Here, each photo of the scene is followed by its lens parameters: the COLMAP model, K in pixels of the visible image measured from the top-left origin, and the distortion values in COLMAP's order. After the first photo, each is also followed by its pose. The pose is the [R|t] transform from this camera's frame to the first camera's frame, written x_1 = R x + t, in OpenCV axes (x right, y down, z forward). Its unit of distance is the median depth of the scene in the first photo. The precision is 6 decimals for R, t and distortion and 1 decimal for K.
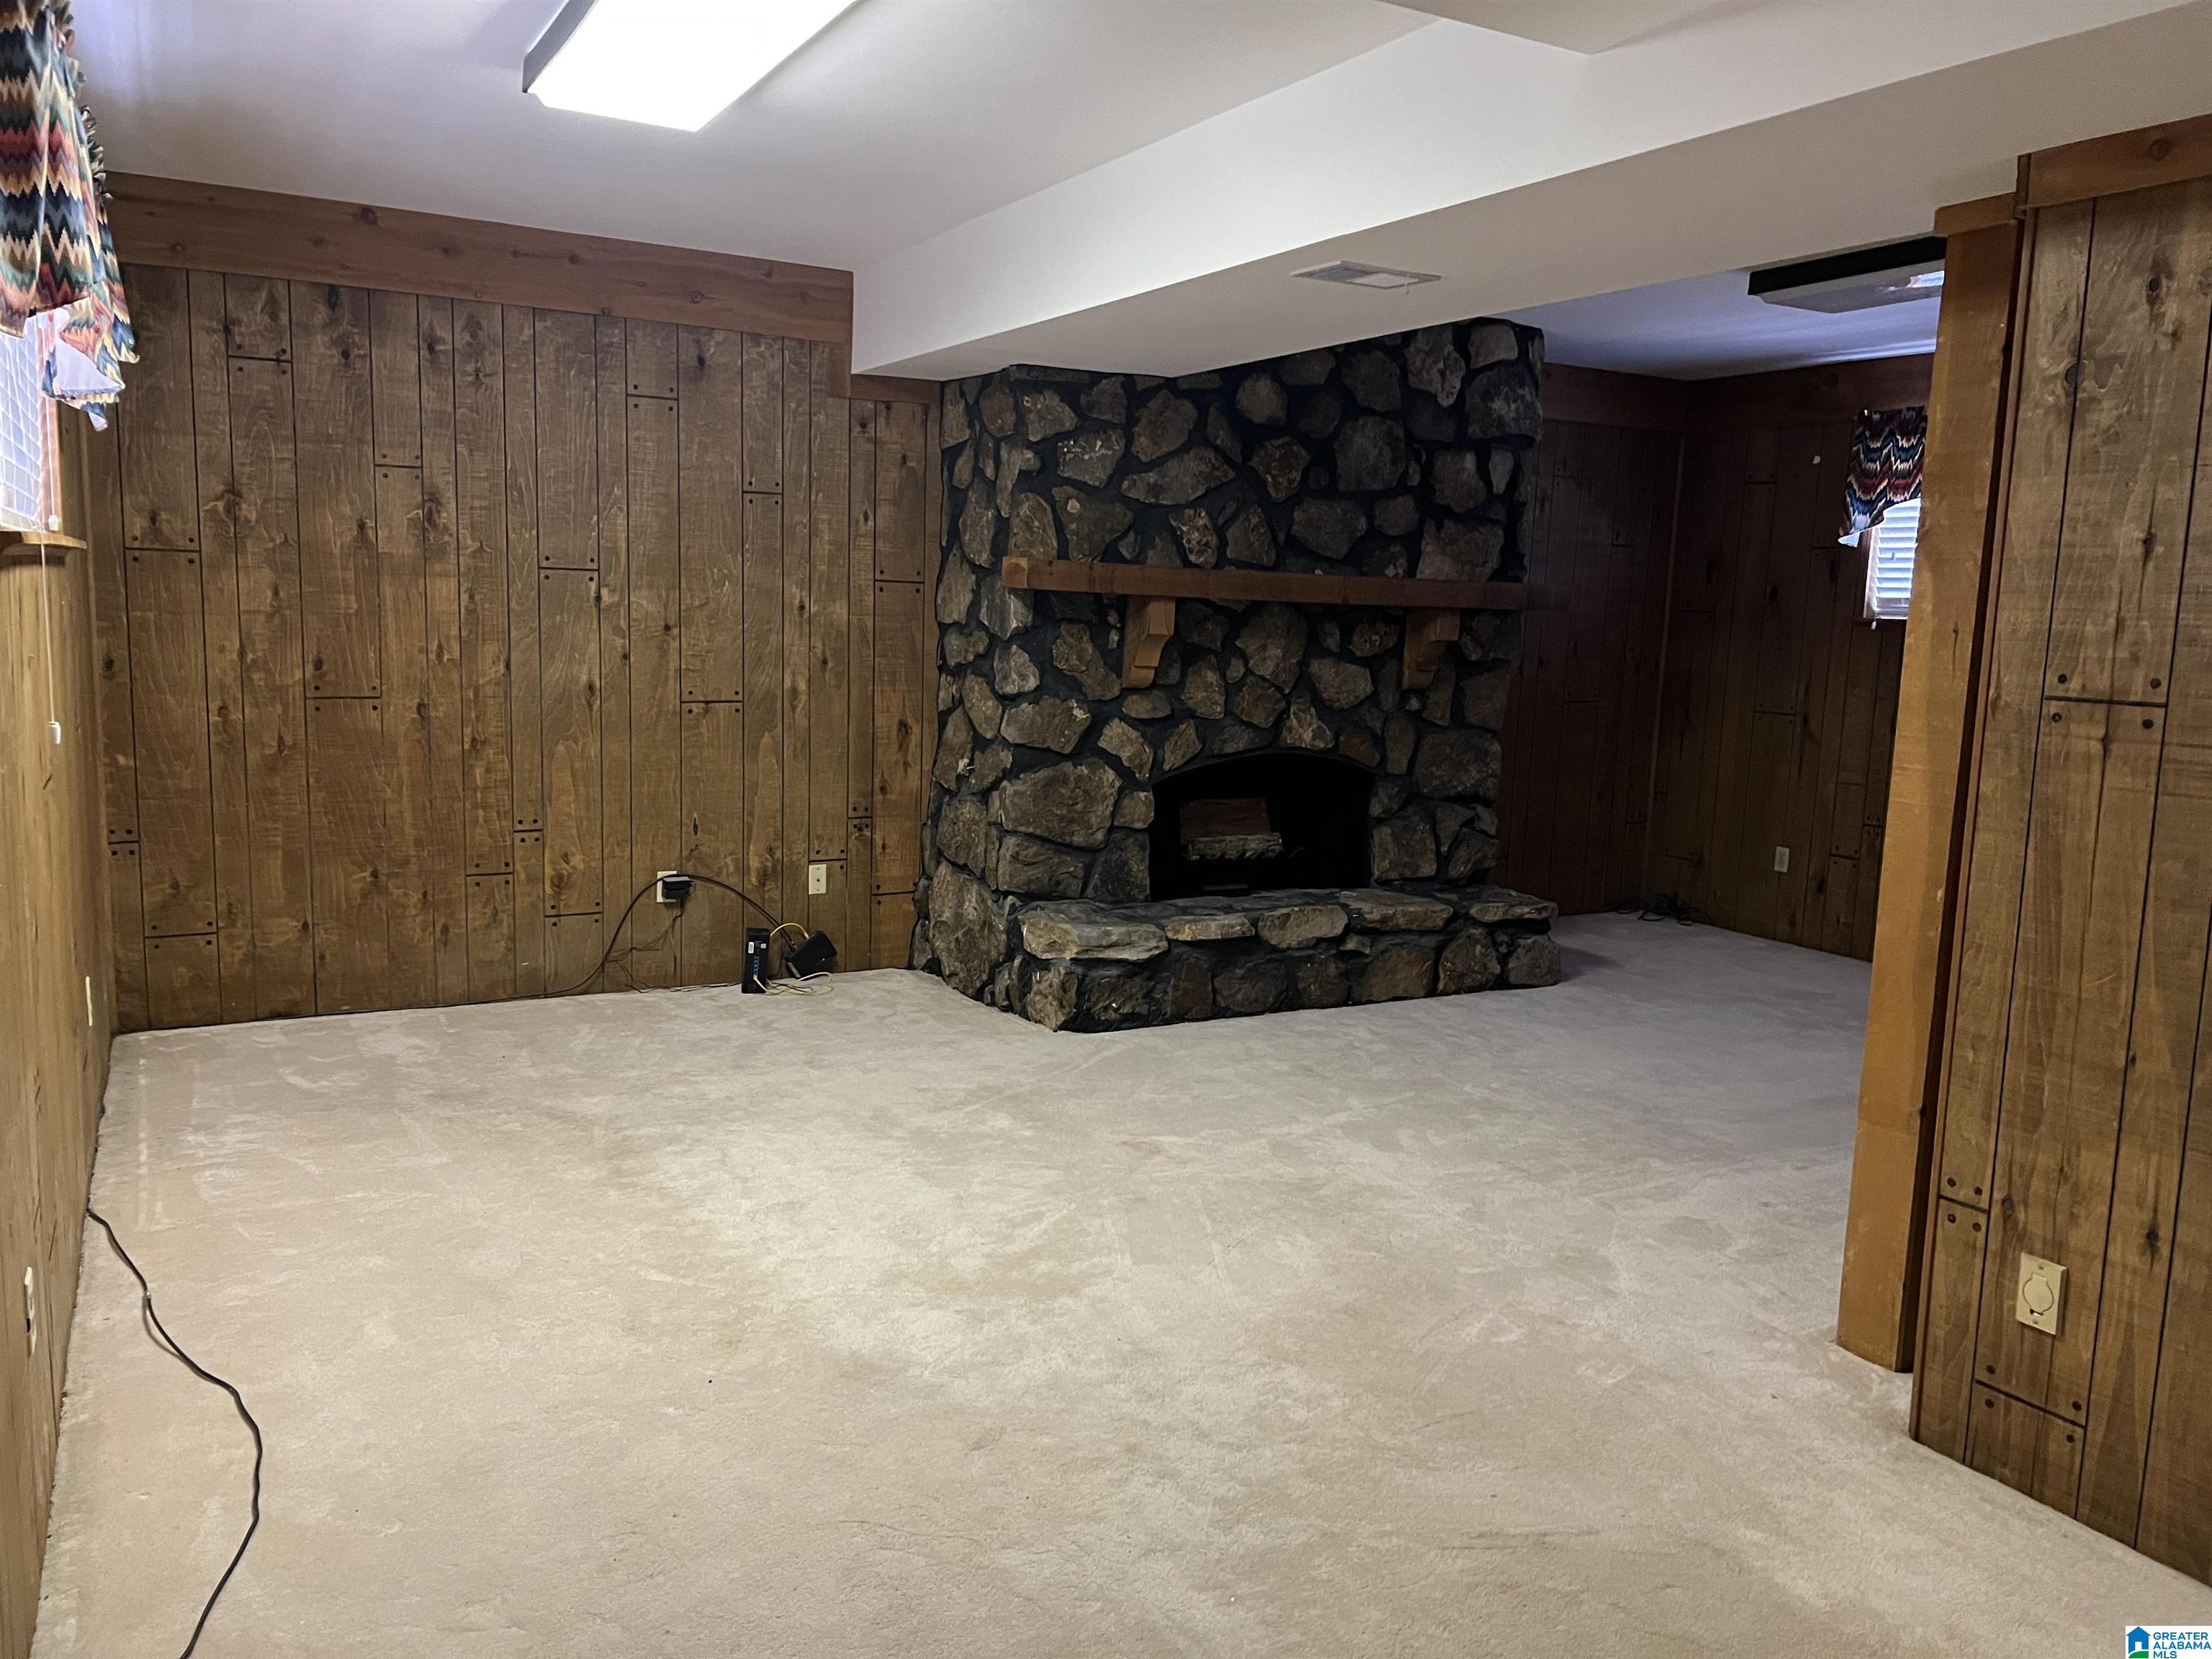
lens RADIAL K [[1679.8, 0, 1106.0], [0, 1679.8, 829.5], [0, 0, 1]] dist [0.094275, -0.126639]
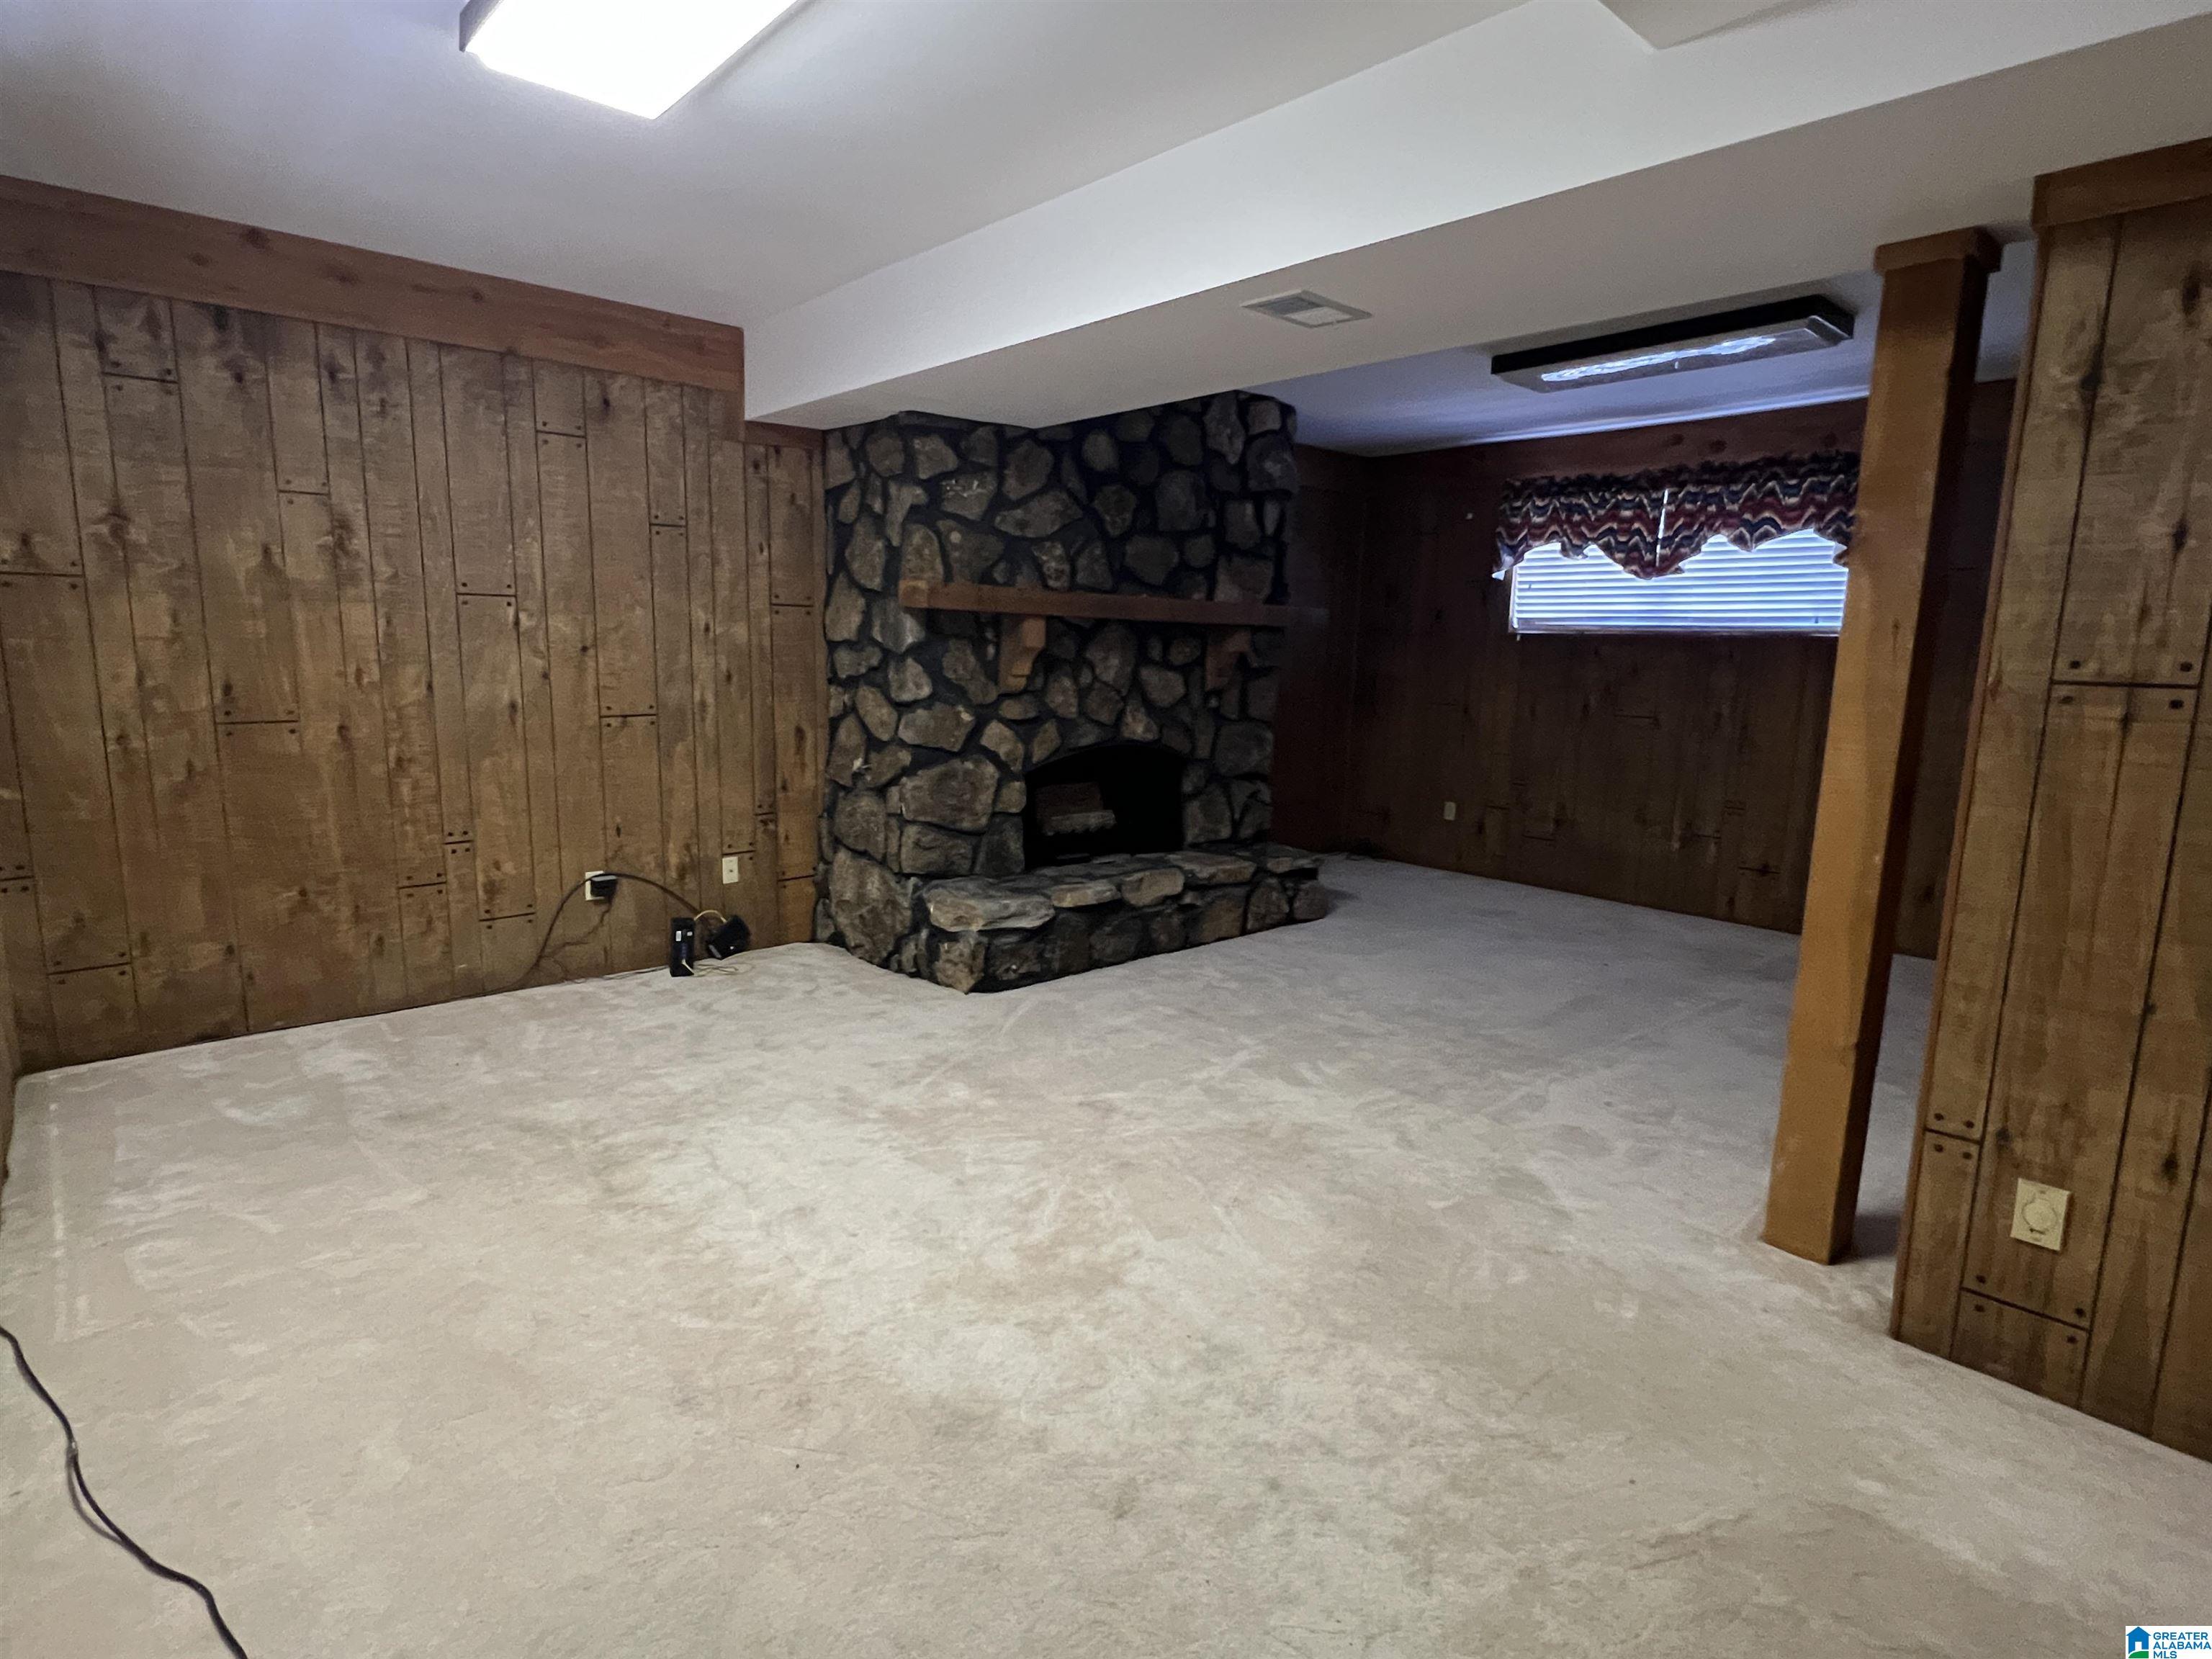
lens RADIAL K [[1161.7, 0, 1106.0], [0, 1161.7, 829.5], [0, 0, 1]] dist [0.002727, 0.000811]
pose [[0.974204, -0.047858, 0.220535, -0.106251], [0.040770, 0.998499, 0.036582, -0.017477], [-0.221955, -0.026647, 0.974693, 0.201132]]
